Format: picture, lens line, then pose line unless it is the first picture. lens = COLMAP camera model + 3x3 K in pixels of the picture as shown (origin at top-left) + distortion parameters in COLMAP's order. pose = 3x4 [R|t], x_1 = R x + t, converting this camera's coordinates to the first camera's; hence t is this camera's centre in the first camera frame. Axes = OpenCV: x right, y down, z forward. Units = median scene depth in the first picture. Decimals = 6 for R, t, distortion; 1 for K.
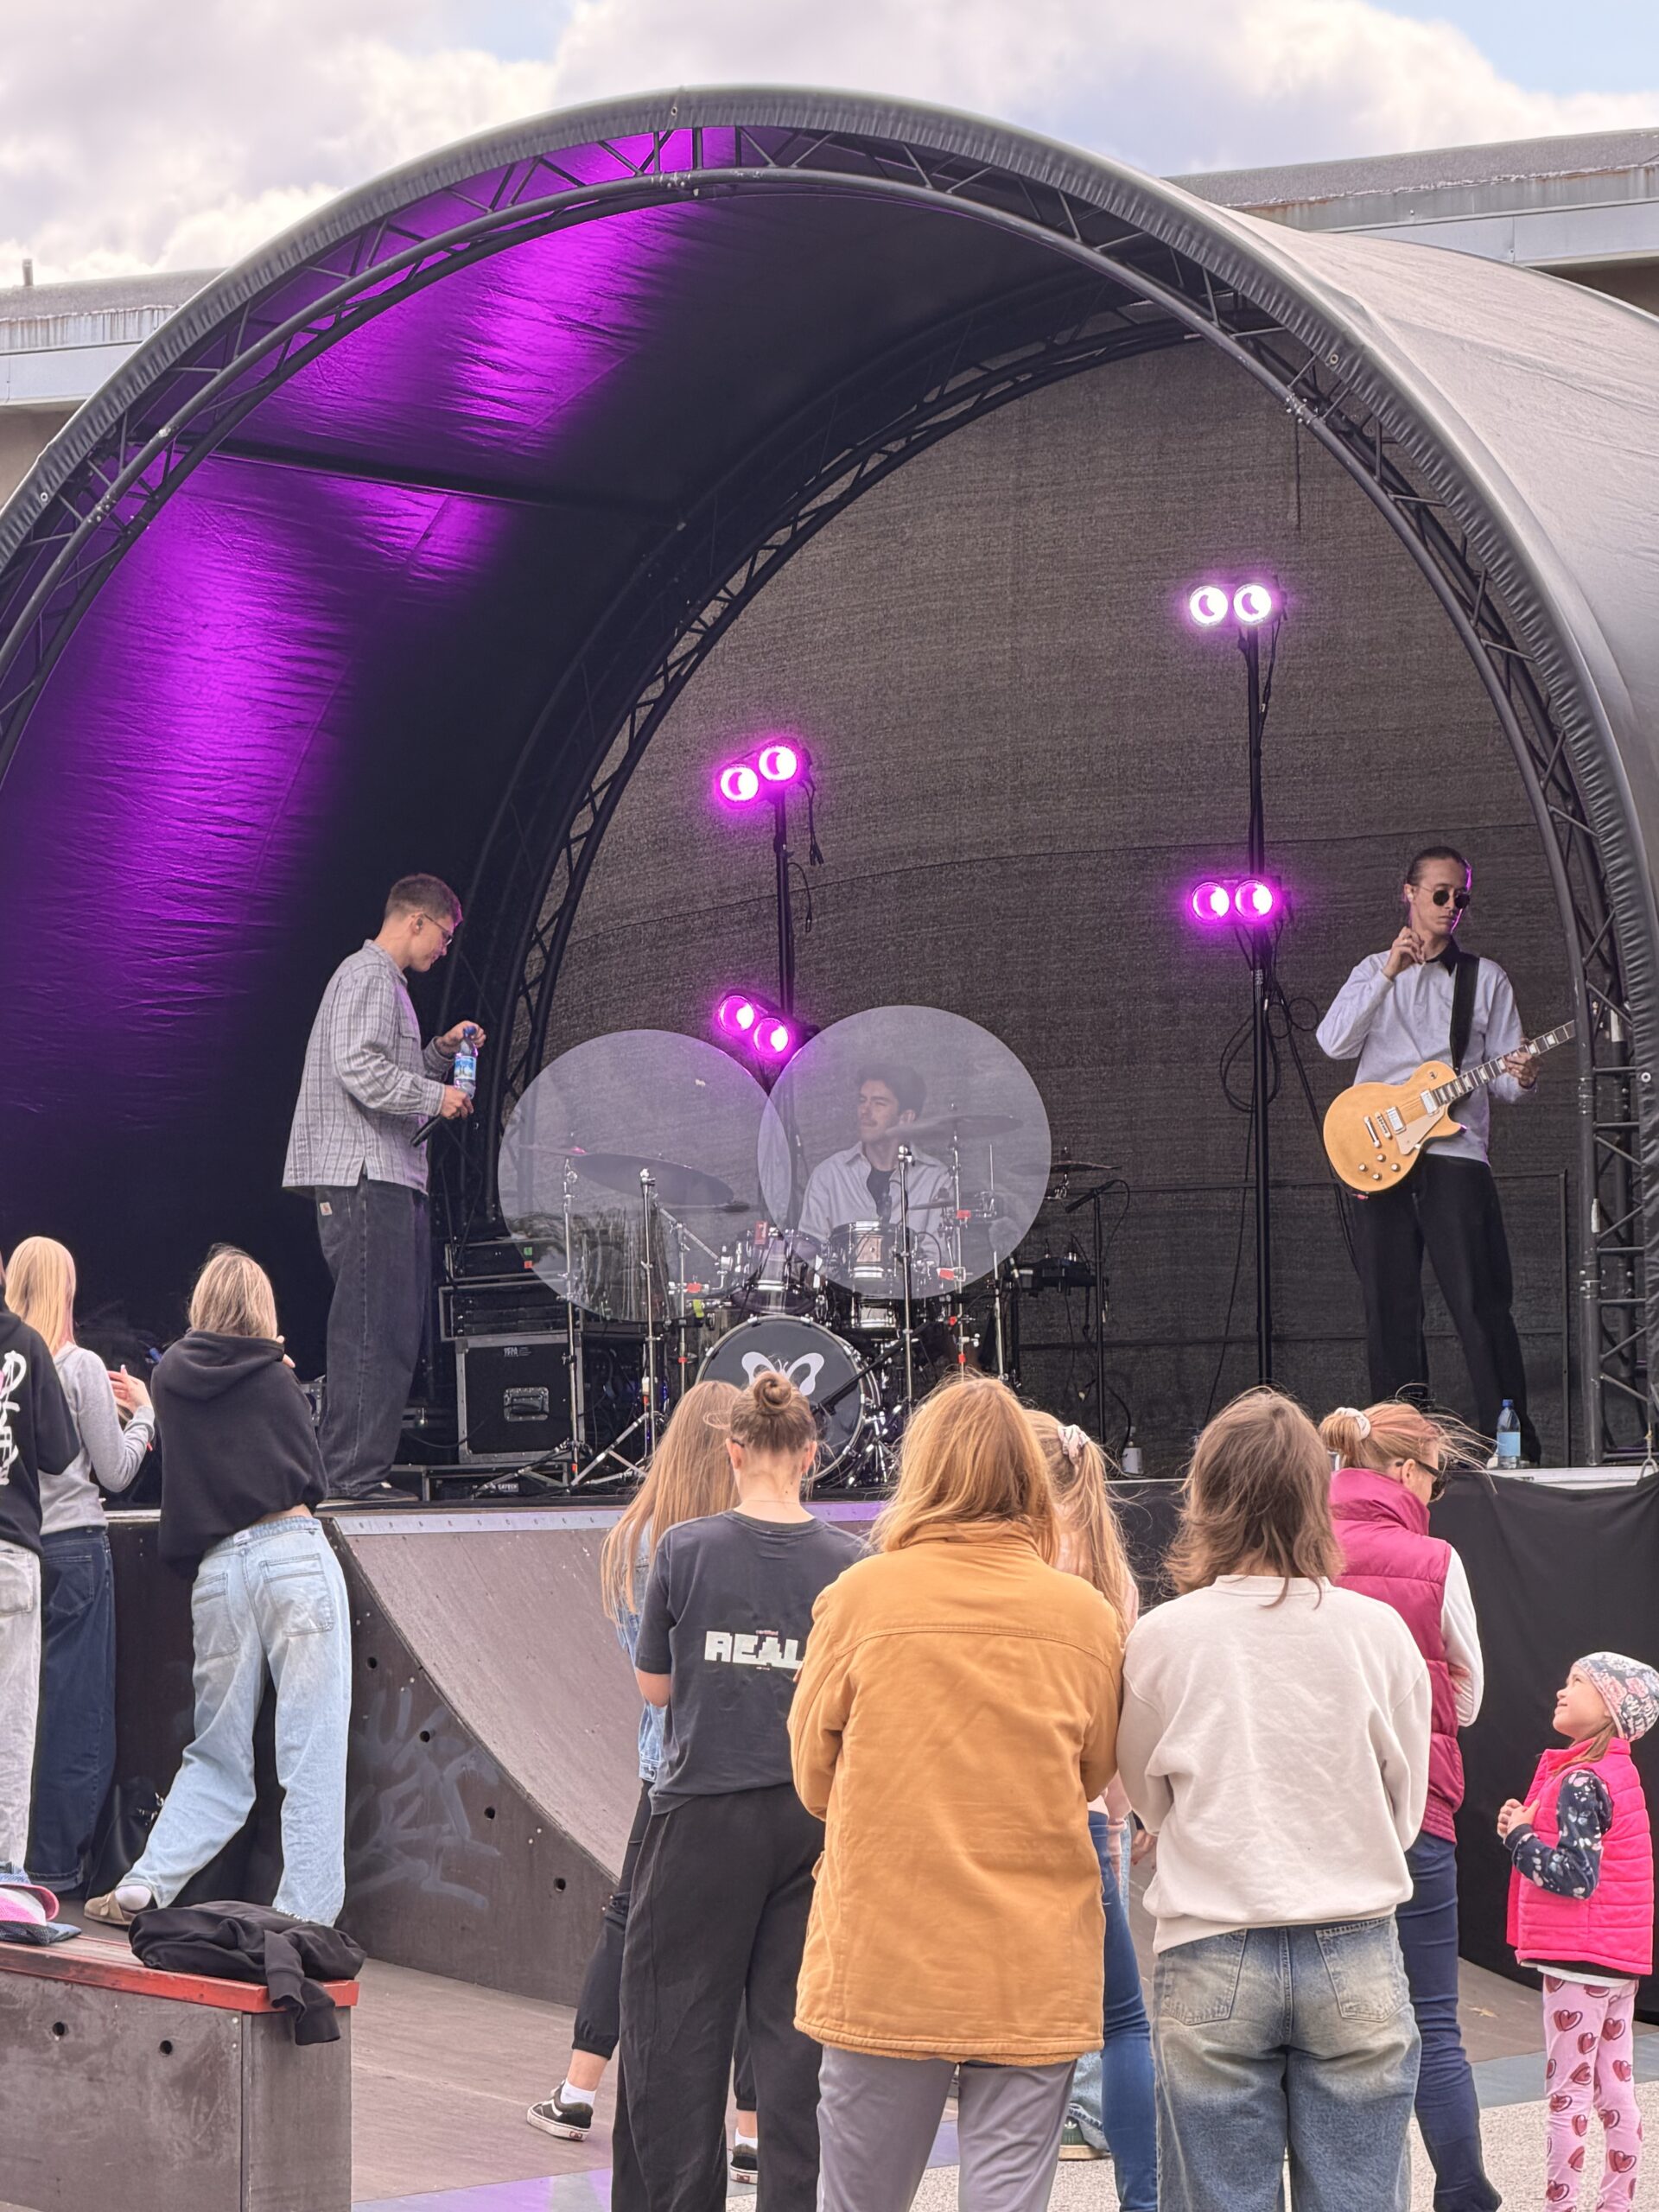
lens RADIAL K [[9747.9, 0, 829.1], [0, 9747.9, 1106.7], [0, 0, 1]] dist [-0.383680, 0.000000]
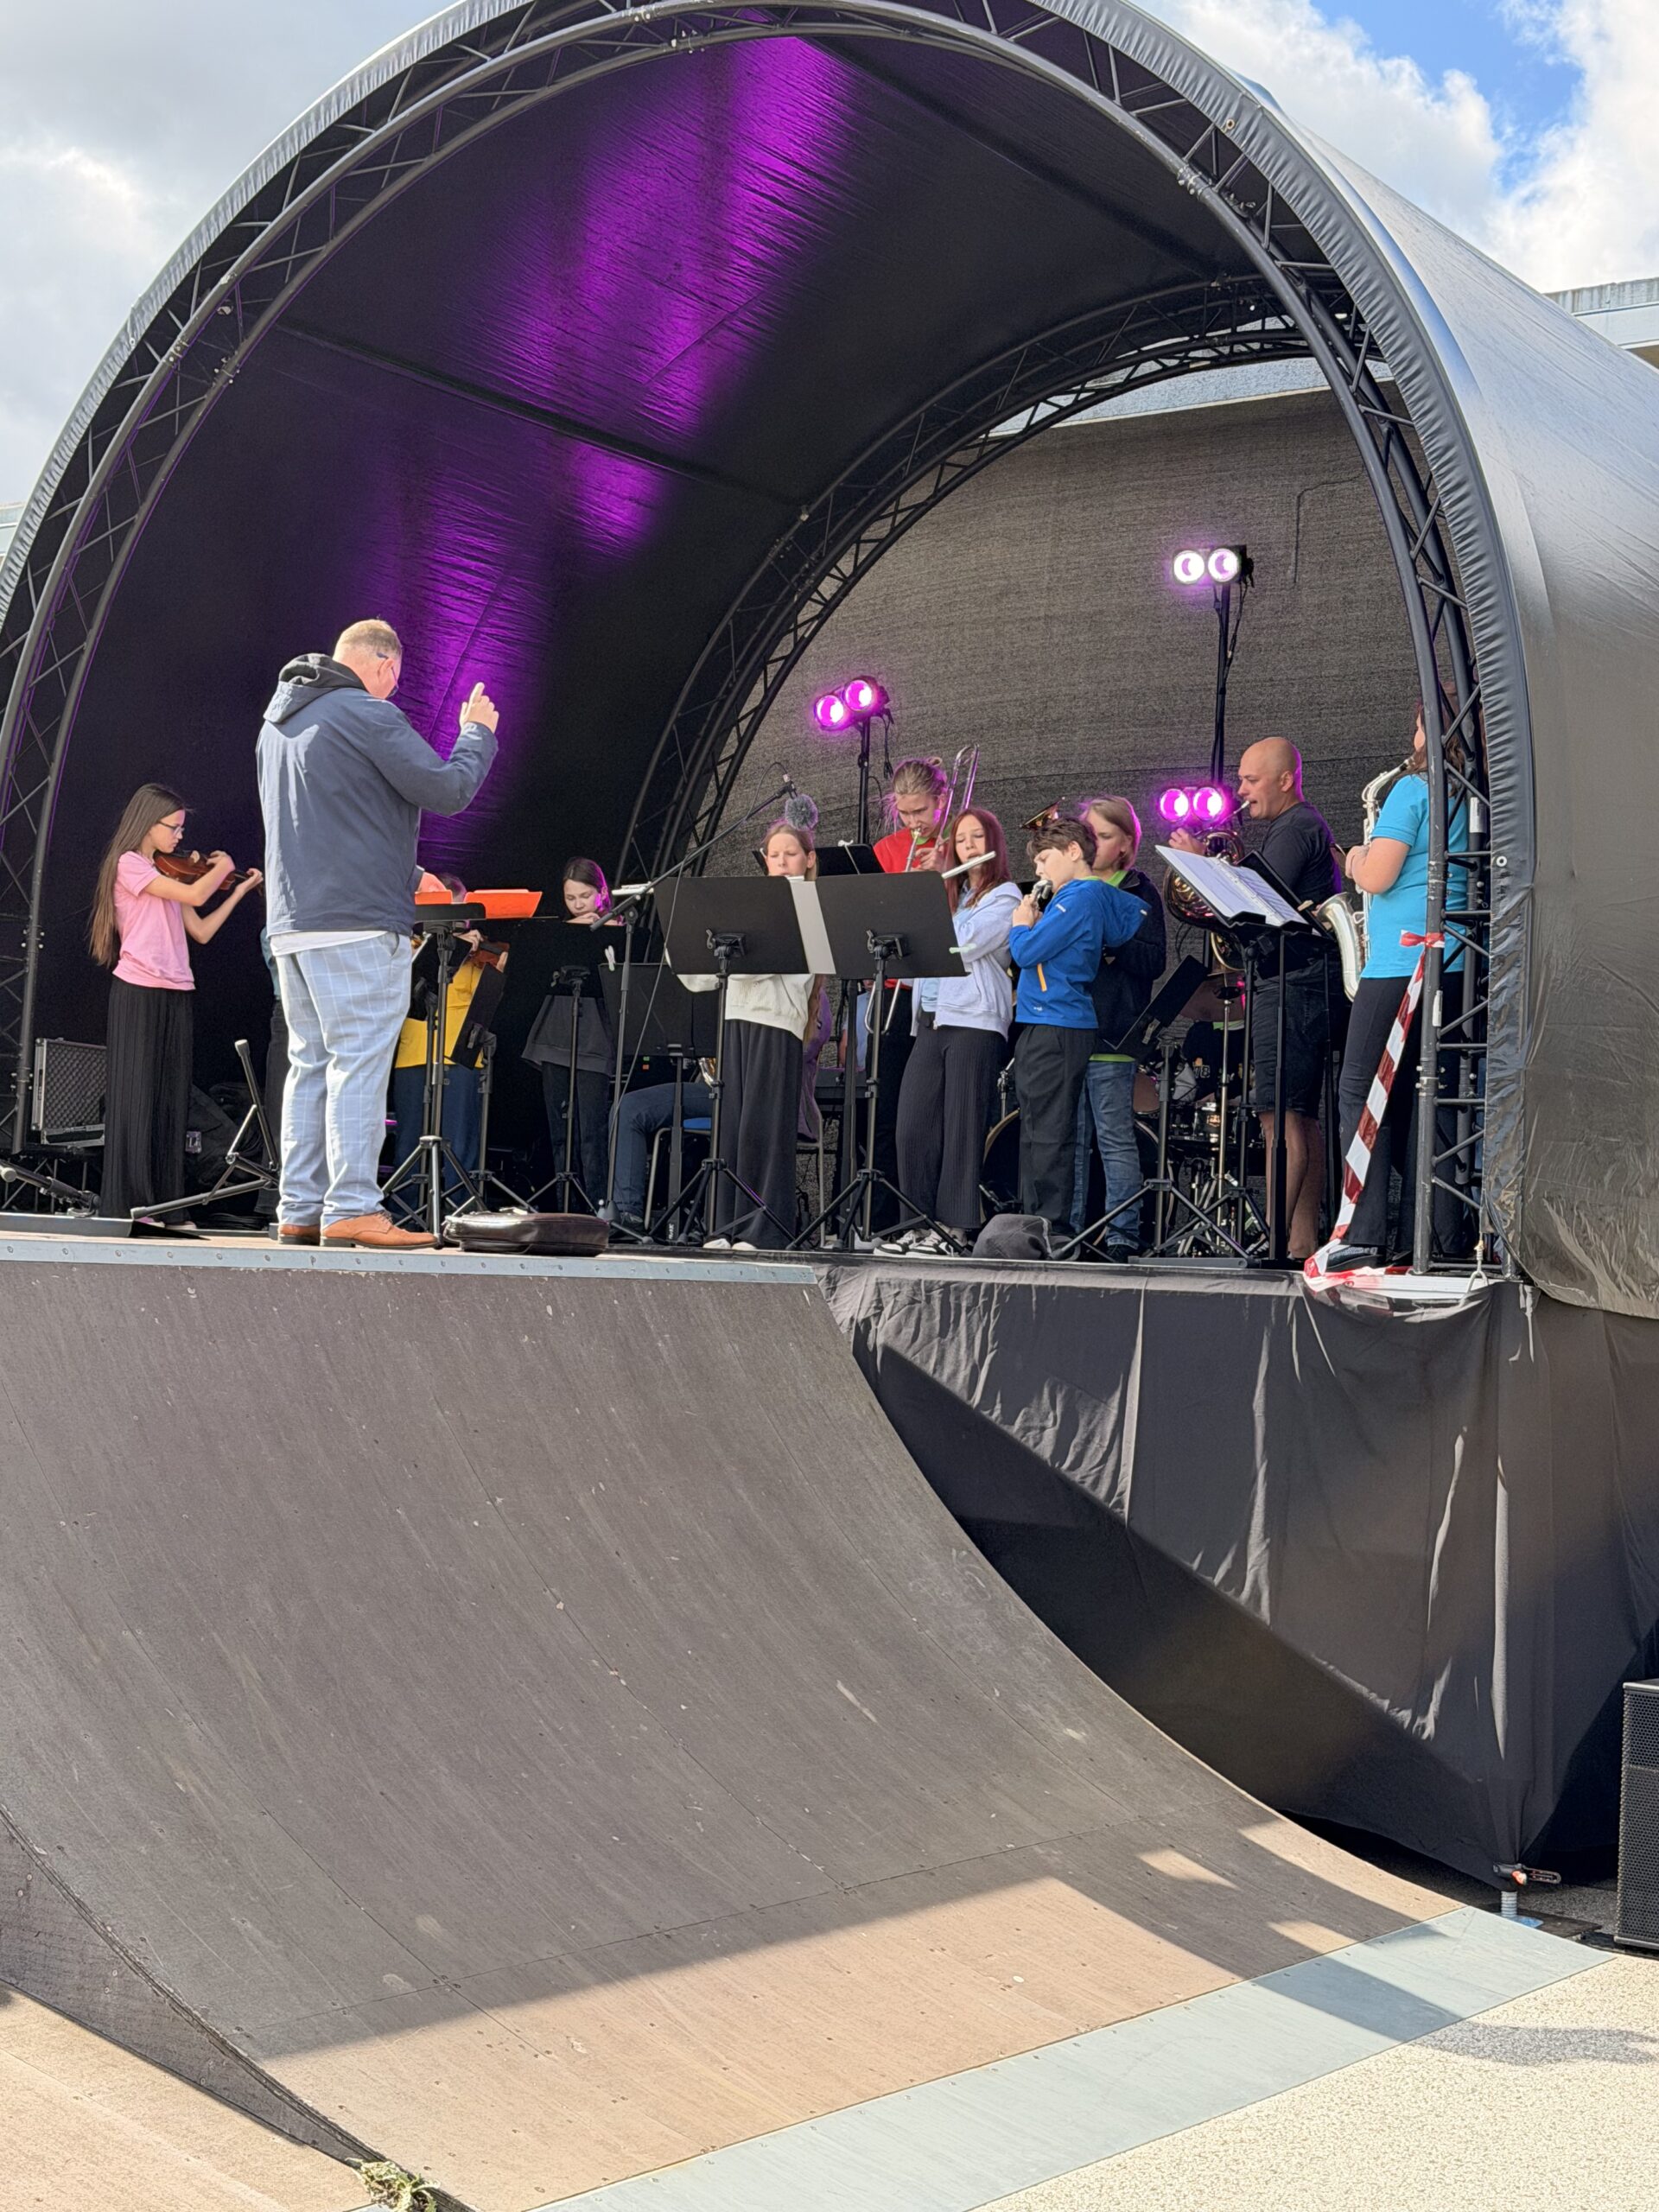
lens RADIAL K [[3338.0, 0, 843.6], [0, 3338.0, 1097.4], [0, 0, 1]] dist [0.083795, 0.000000]
pose [[0.989909, 0.061977, -0.127429, 0.054045], [-0.063186, 0.997987, -0.005467, 0.021375], [0.126833, 0.013464, 0.991833, 0.570577]]
